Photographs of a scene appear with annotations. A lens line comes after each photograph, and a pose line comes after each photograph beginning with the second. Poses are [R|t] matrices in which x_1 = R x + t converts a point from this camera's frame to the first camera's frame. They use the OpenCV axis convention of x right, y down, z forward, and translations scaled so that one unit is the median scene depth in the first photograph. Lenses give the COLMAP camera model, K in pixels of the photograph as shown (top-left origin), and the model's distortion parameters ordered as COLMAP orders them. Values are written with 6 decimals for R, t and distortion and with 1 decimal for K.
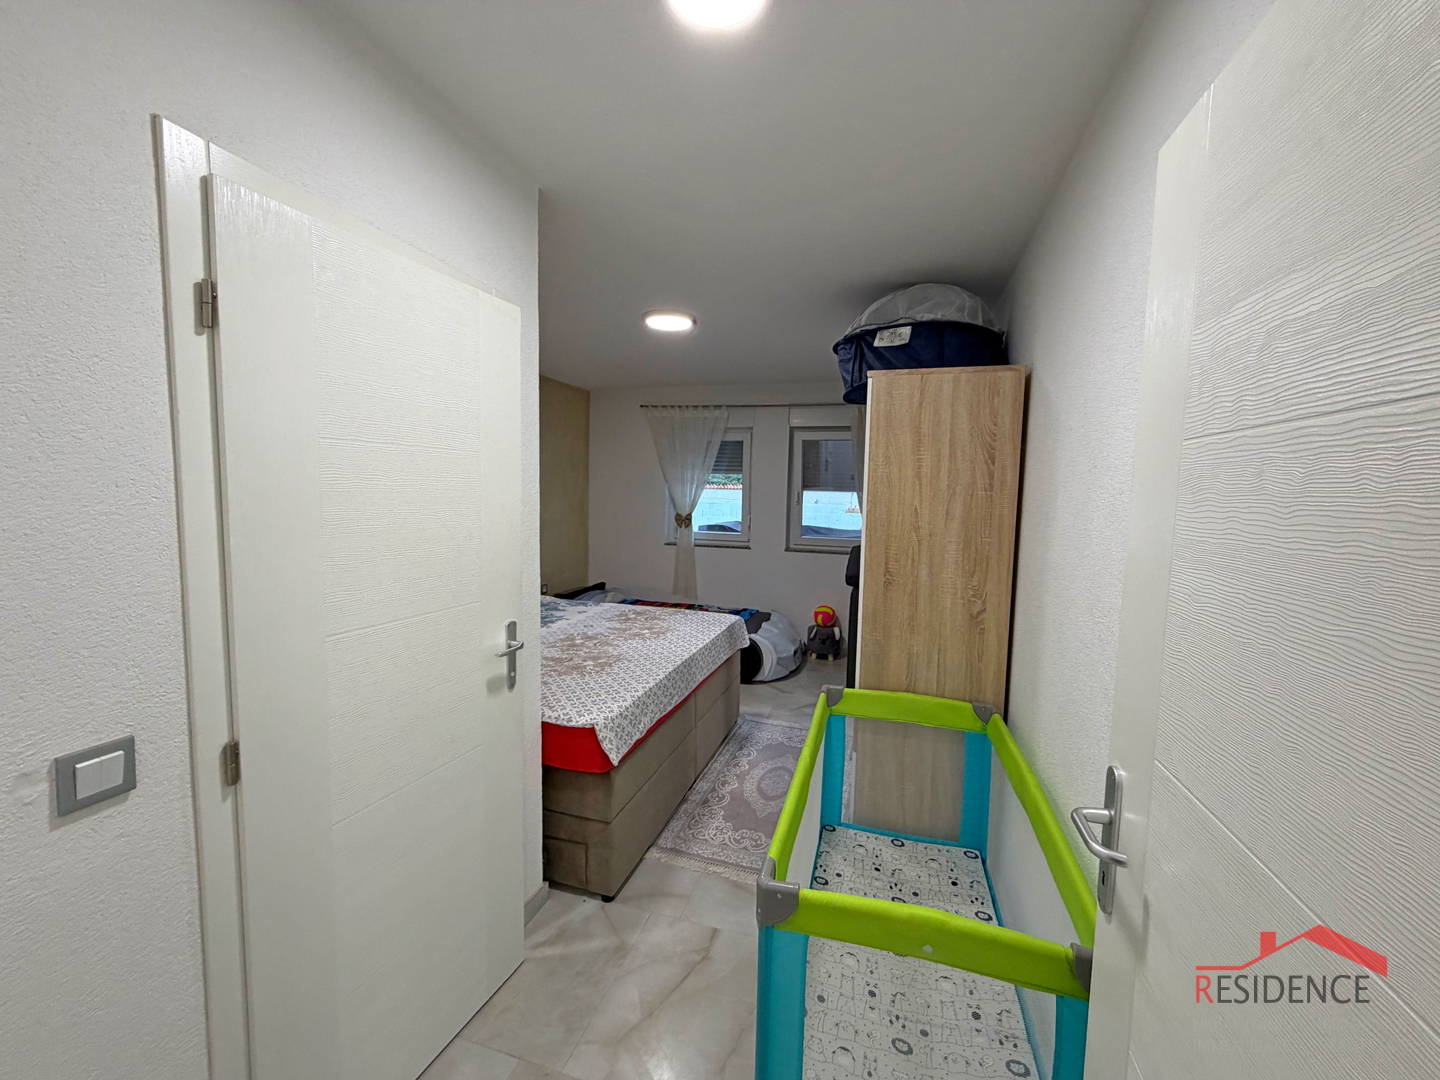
lens RADIAL K [[573.9, 0, 717.3], [0, 573.9, 534.5], [0, 0, 1]] dist [0.001238, -0.000046]
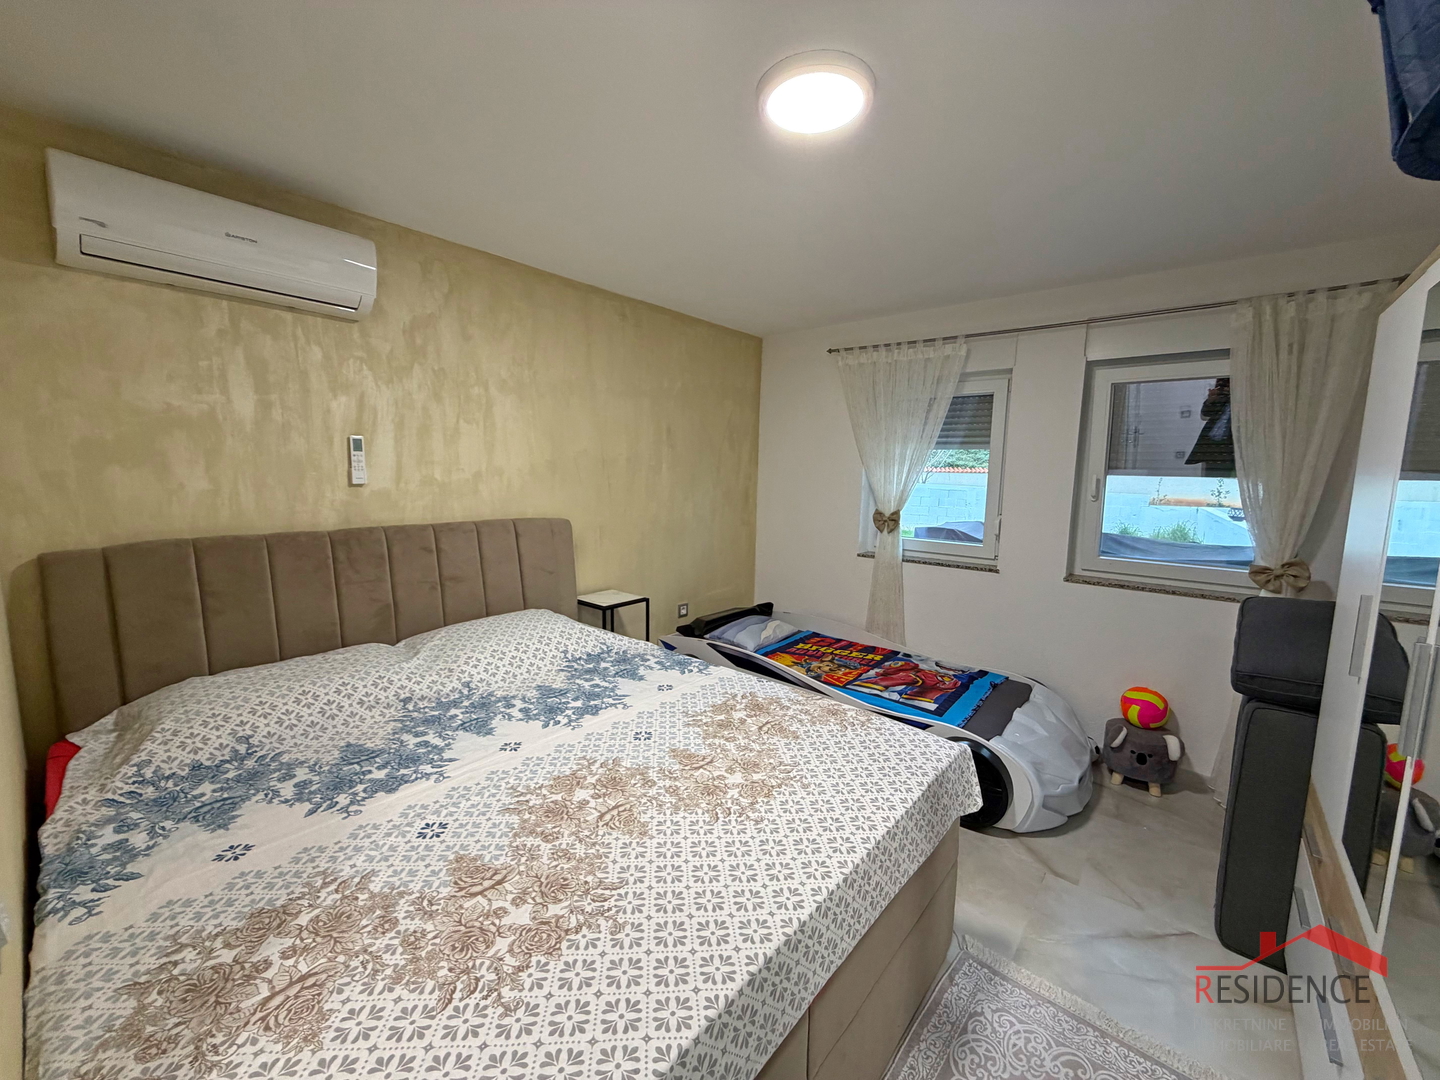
lens RADIAL K [[573.9, 0, 716.4], [0, 573.9, 539.8], [0, 0, 1]] dist [0.001238, -0.000046]
pose [[0.918269, 0.041195, -0.393809, 0.022606], [-0.027057, 0.998777, 0.041388, -0.026906], [0.395032, -0.027350, 0.918260, 0.339415]]
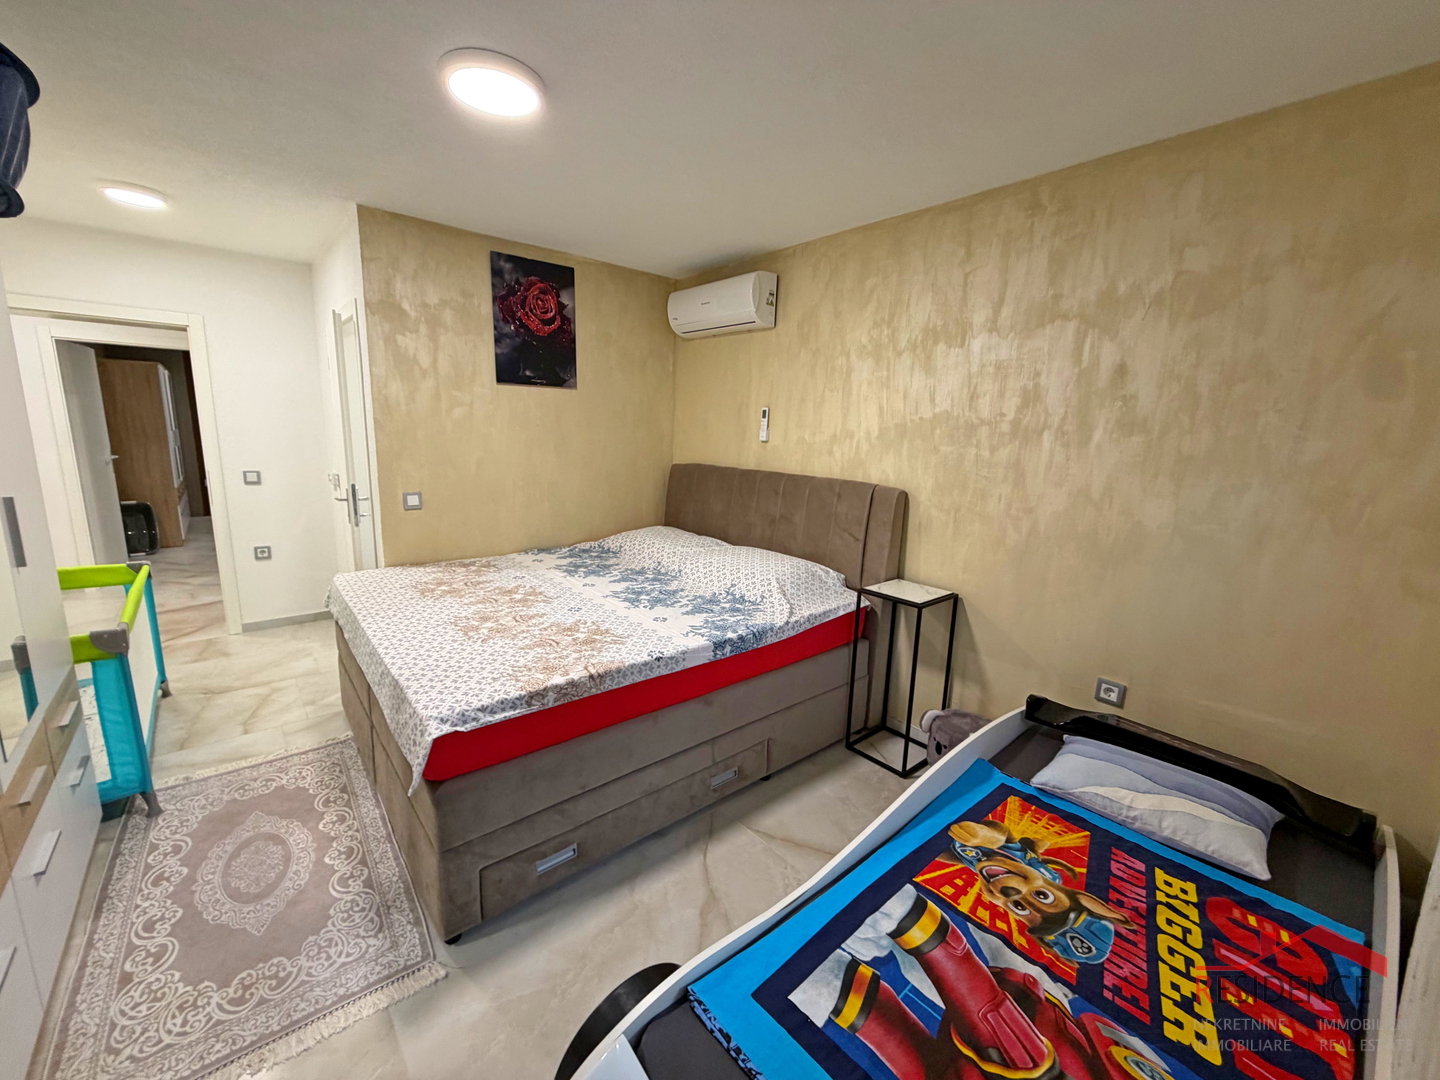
lens RADIAL K [[573.9, 0, 714.1], [0, 573.9, 539.3], [0, 0, 1]] dist [0.001238, -0.000046]
pose [[-0.538666, 0.118994, -0.834074, 0.178379], [-0.113286, 0.970756, 0.211657, -0.066381], [0.834869, 0.208502, -0.509433, 0.934092]]
